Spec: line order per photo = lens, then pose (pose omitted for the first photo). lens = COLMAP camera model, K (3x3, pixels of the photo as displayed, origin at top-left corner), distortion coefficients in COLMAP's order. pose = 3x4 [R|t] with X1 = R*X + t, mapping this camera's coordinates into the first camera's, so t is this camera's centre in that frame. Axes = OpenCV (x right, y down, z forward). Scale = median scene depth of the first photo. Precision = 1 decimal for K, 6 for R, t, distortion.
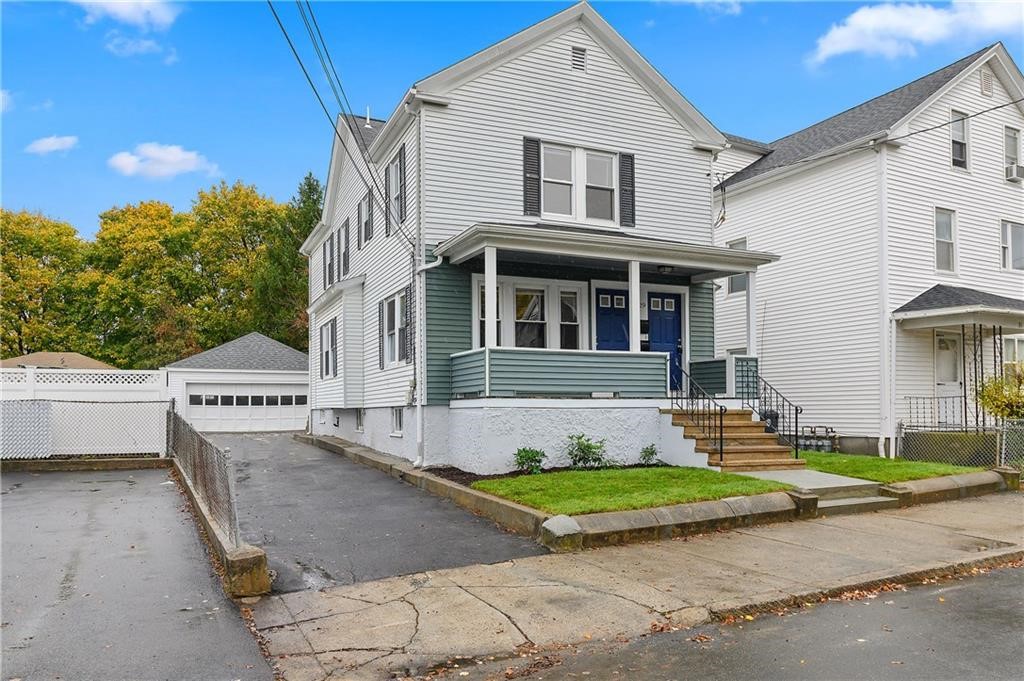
lens RADIAL K [[691.7, 0, 513.2], [0, 691.7, 381.0], [0, 0, 1]] dist [0.001867, 0.000414]
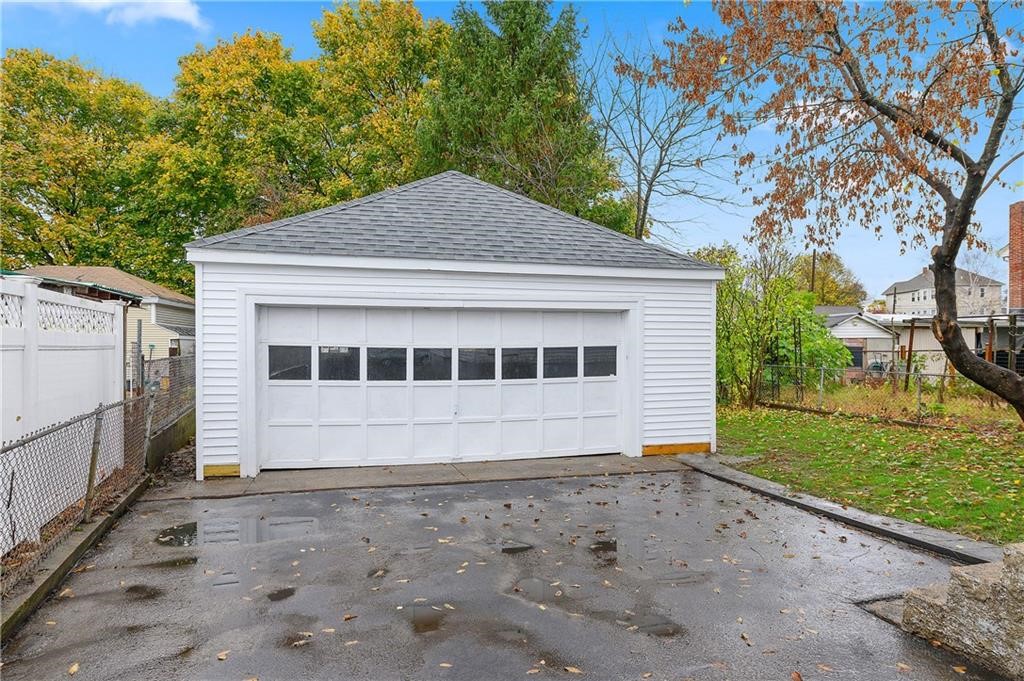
lens RADIAL K [[644.1, 0, 512.0], [0, 644.1, 340.5], [0, 0, 1]] dist [-0.003031, -0.000367]
pose [[0.986562, -0.003690, -0.163348, -0.664217], [0.005257, 0.999944, 0.009163, 0.033280], [0.163306, -0.009898, 0.986526, 1.548502]]
